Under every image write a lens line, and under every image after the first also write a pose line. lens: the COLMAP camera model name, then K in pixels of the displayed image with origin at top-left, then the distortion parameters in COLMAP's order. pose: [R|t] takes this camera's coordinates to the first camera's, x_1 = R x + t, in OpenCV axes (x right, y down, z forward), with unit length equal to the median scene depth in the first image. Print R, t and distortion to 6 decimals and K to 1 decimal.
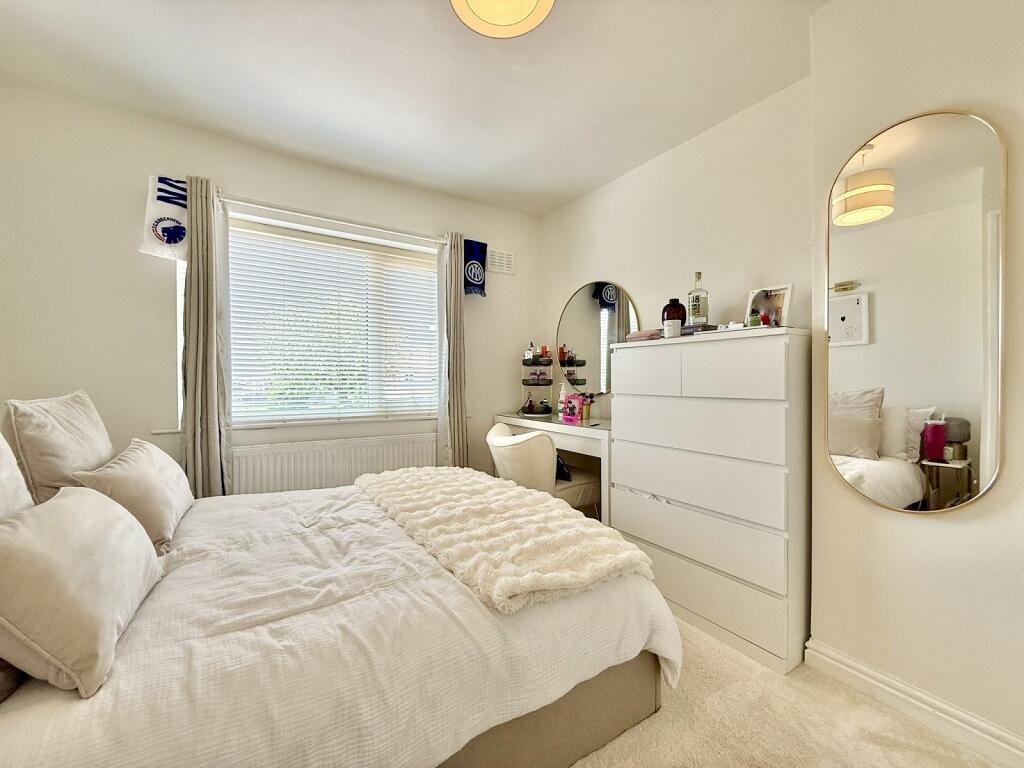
lens RADIAL K [[411.7, 0, 506.2], [0, 411.7, 383.1], [0, 0, 1]] dist [0.002932, -0.000502]
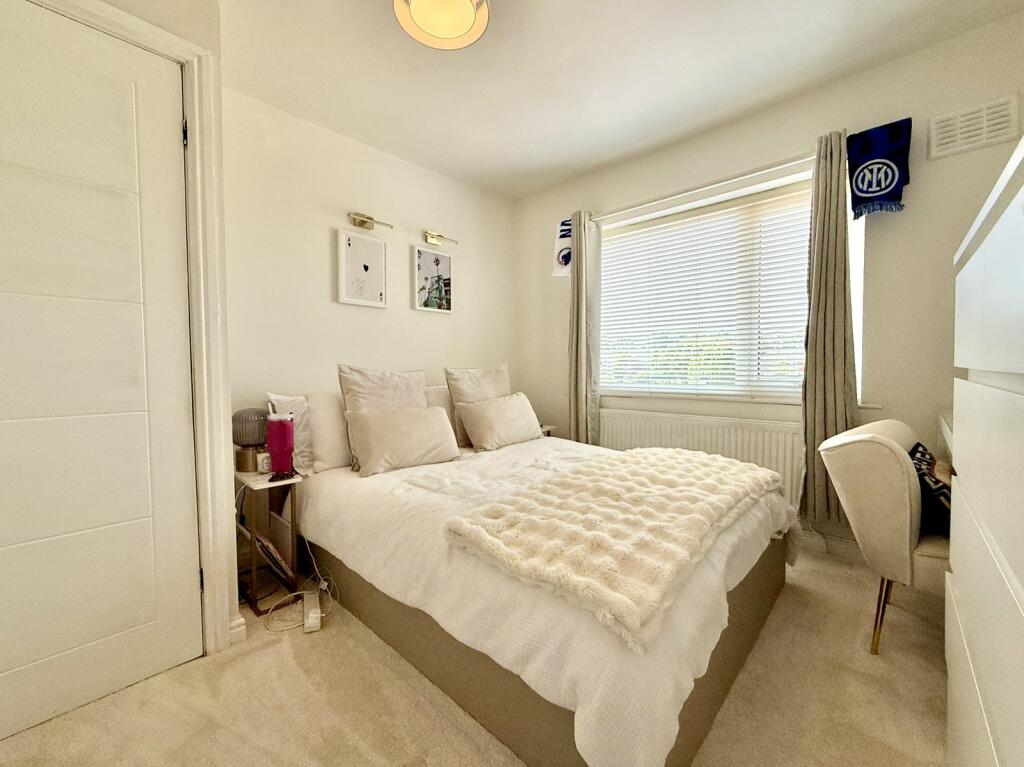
lens RADIAL K [[411.7, 0, 505.4], [0, 411.7, 382.6], [0, 0, 1]] dist [0.002932, -0.000502]
pose [[0.251128, 0.037751, -0.967218, 0.572322], [0.003674, 0.999195, 0.039953, 0.021901], [0.967947, -0.013586, 0.250787, 0.416068]]
